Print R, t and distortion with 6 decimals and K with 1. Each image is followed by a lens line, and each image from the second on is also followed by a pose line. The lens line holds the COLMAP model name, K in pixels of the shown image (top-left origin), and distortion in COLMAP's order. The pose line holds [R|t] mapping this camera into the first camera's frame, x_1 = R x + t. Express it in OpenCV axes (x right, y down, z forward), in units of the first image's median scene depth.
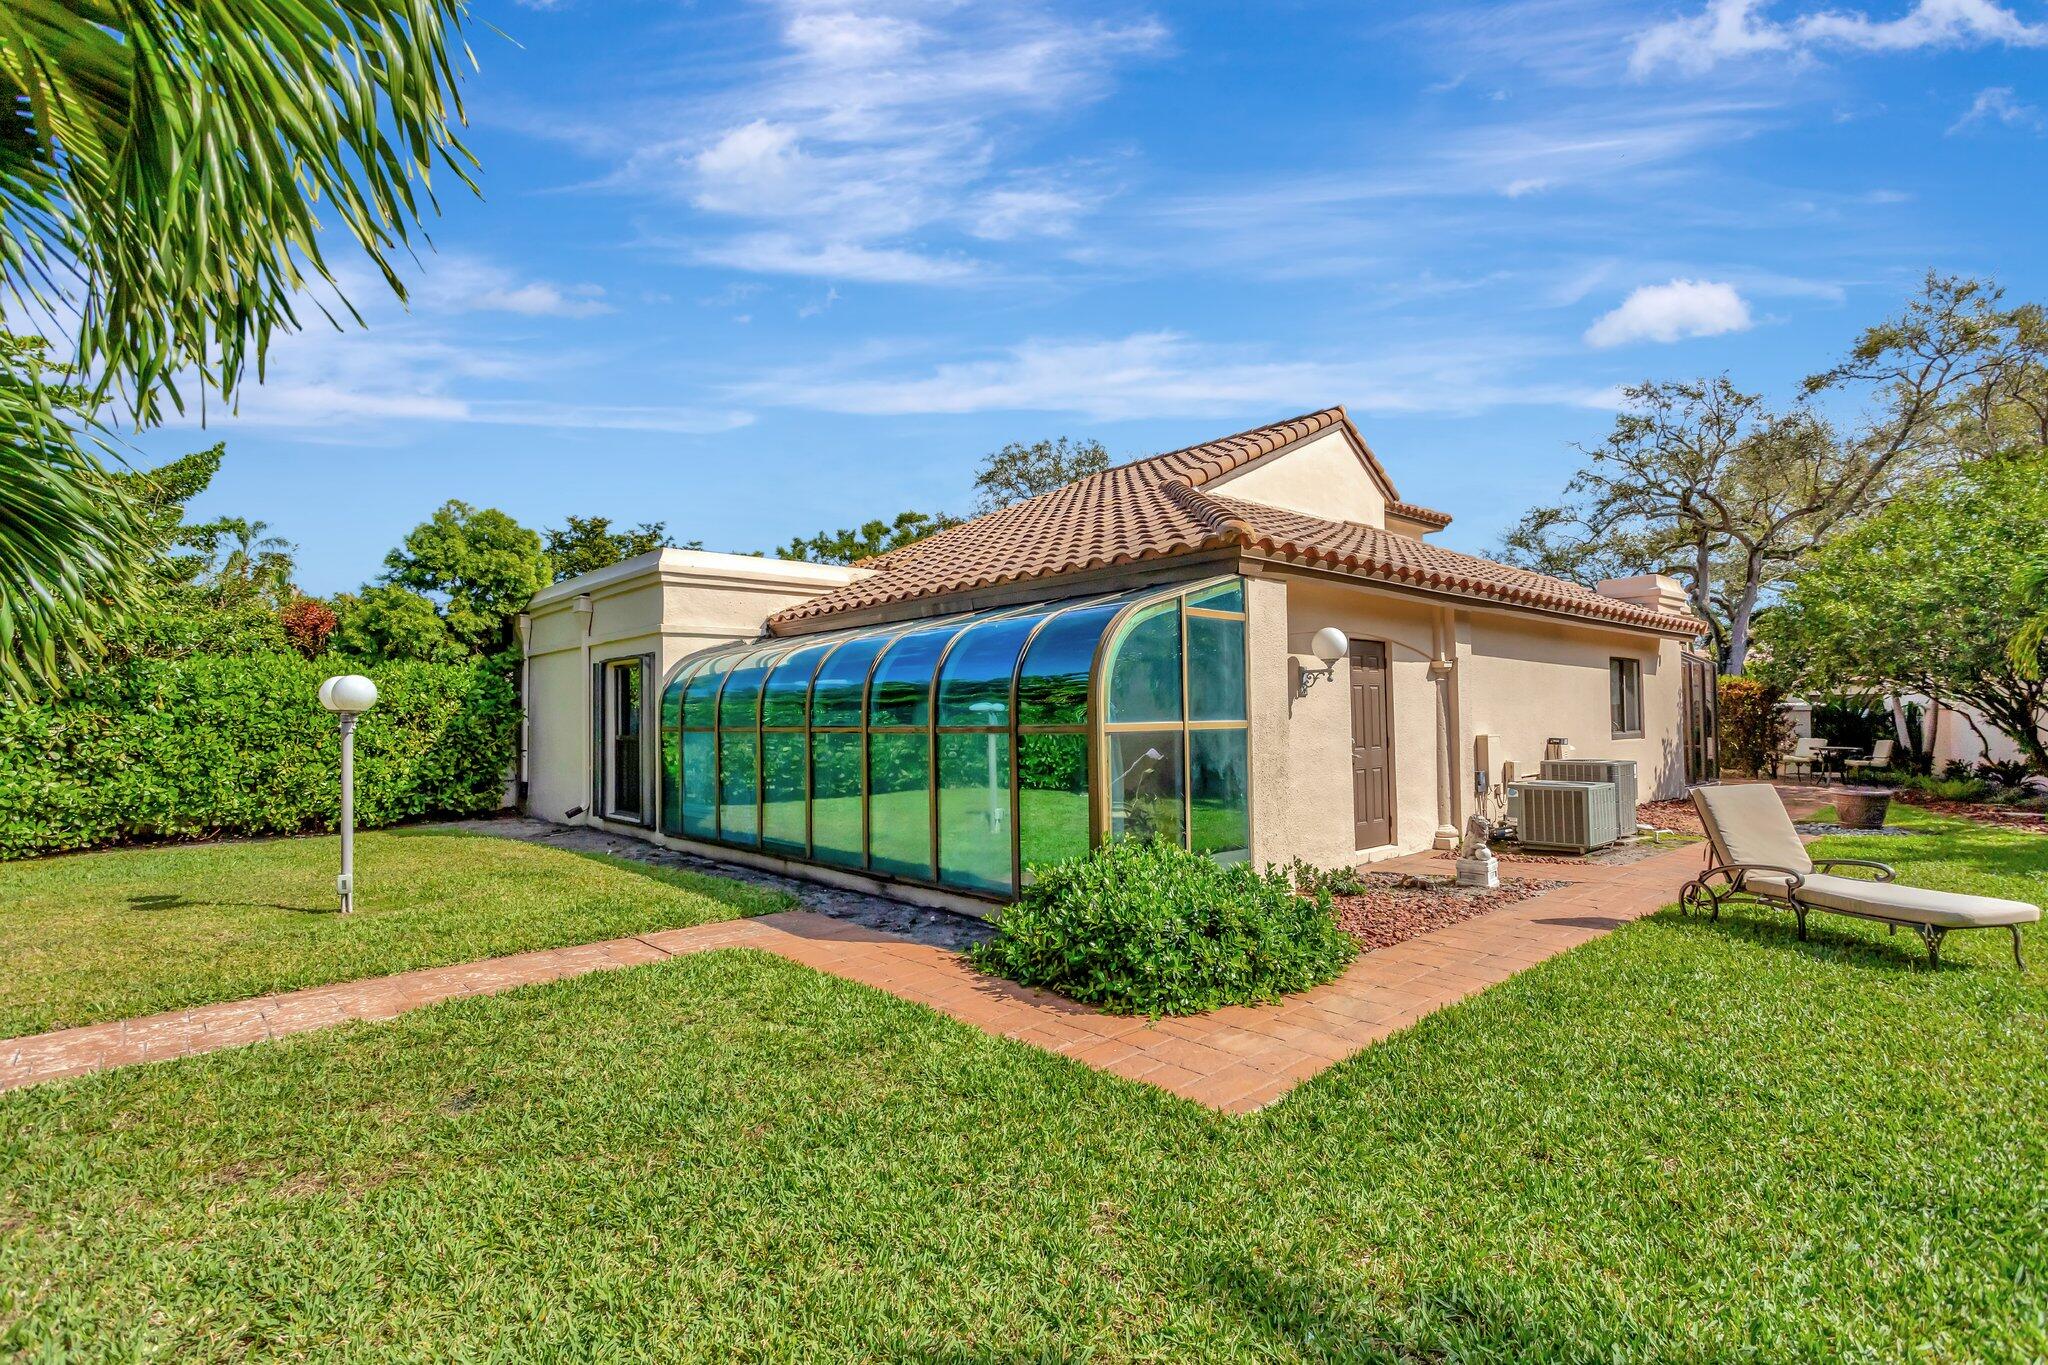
lens RADIAL K [[969.8, 0, 1020.8], [0, 969.8, 685.7], [0, 0, 1]] dist [-0.002012, 0.000818]
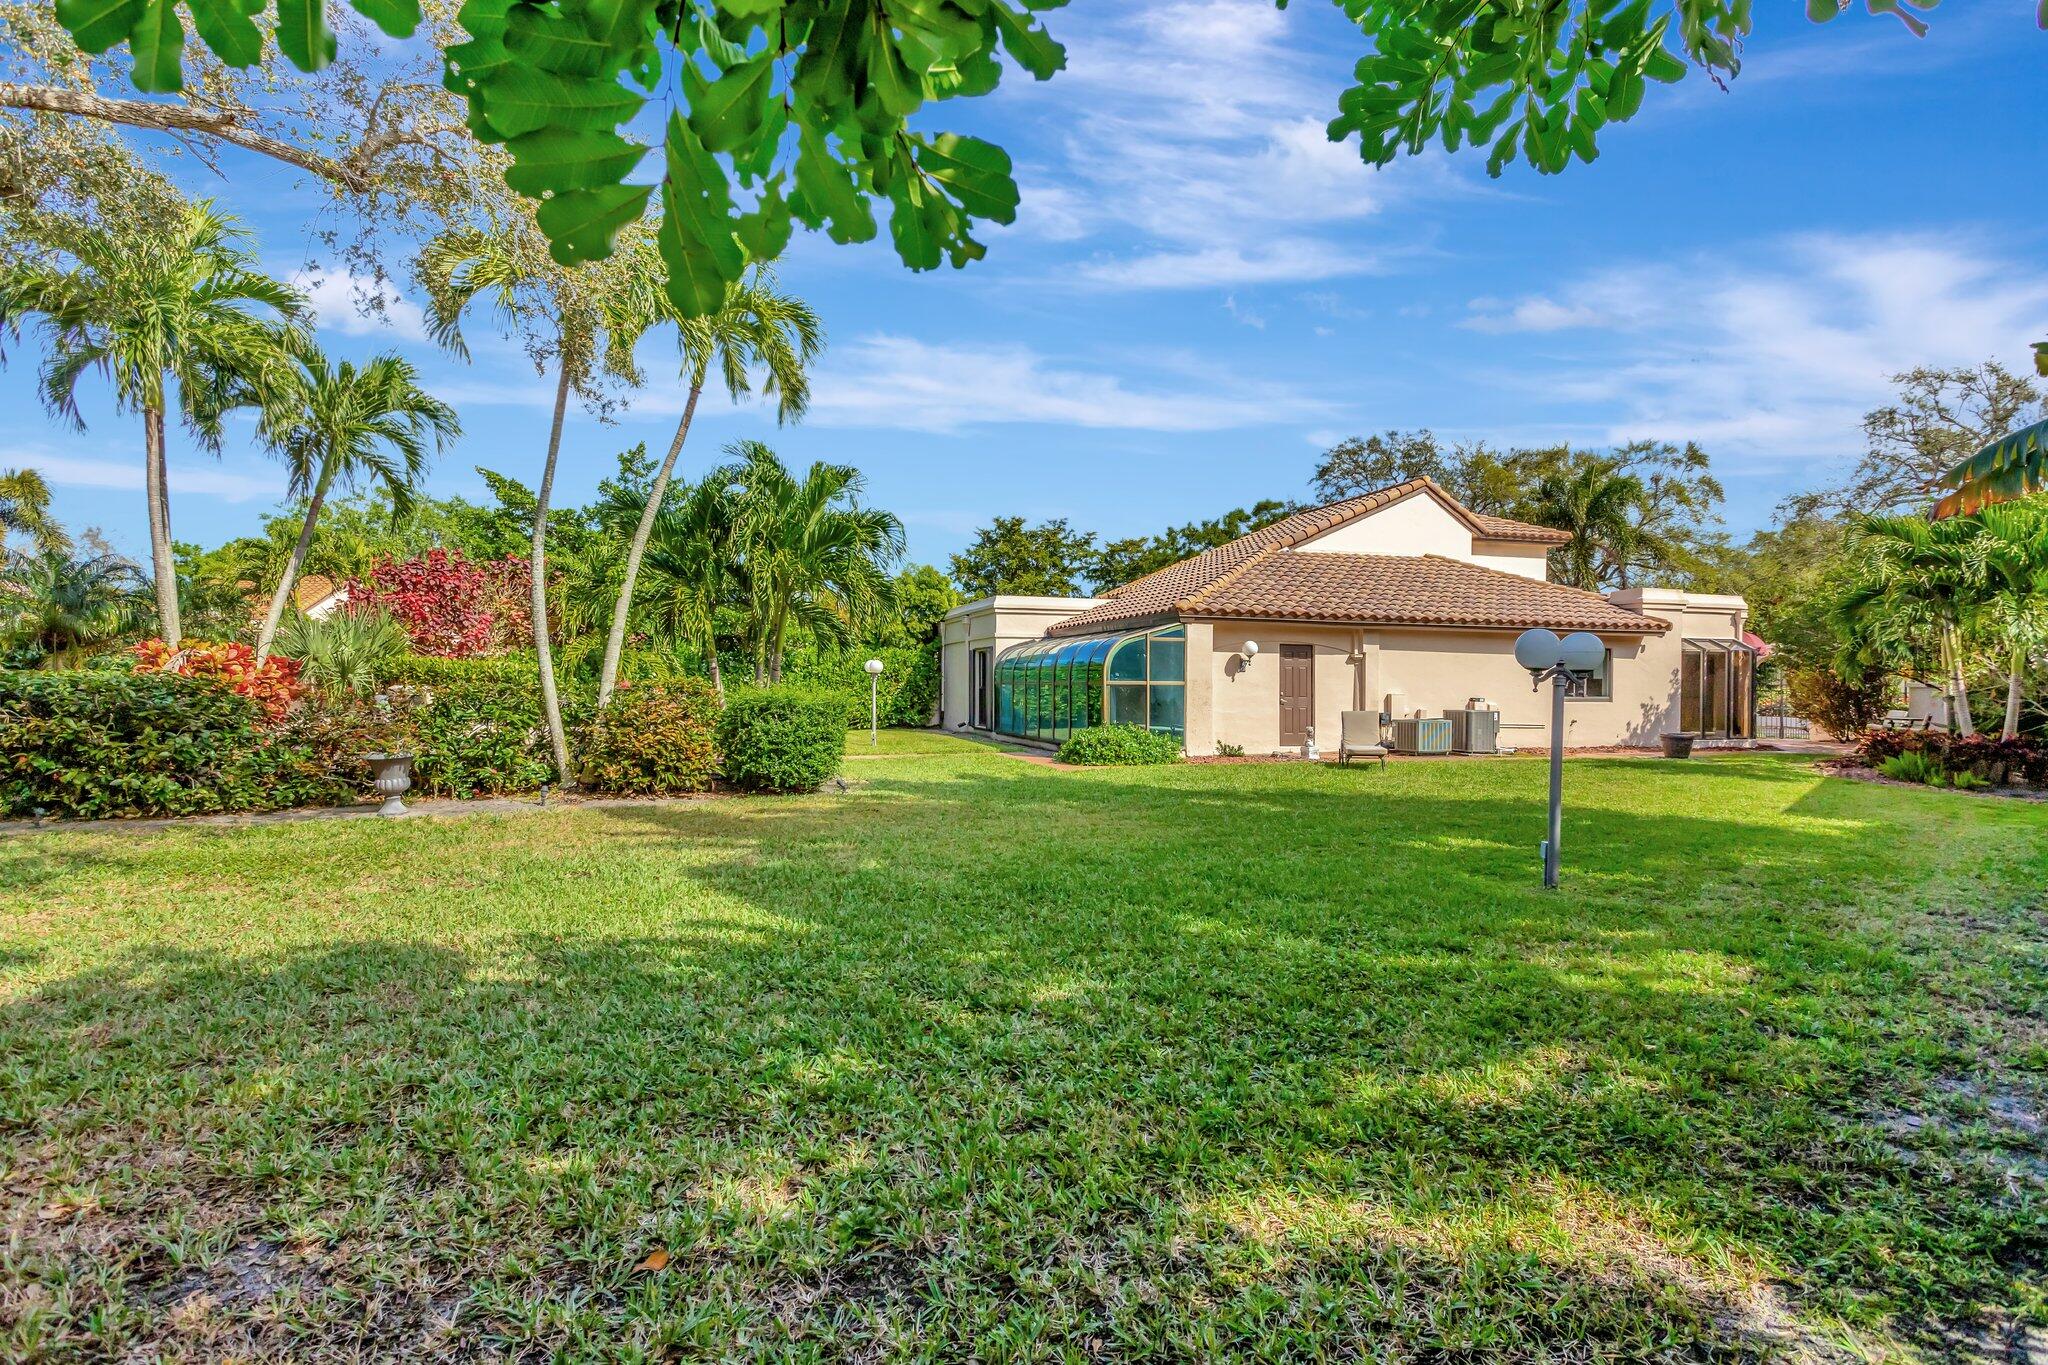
lens RADIAL K [[969.8, 0, 1024.0], [0, 969.8, 679.1], [0, 0, 1]] dist [-0.002012, 0.000818]
pose [[0.913580, 0.015258, -0.406372, 0.429551], [-0.003622, 0.999562, 0.029387, -0.020741], [0.406642, -0.025376, 0.913235, -0.708158]]
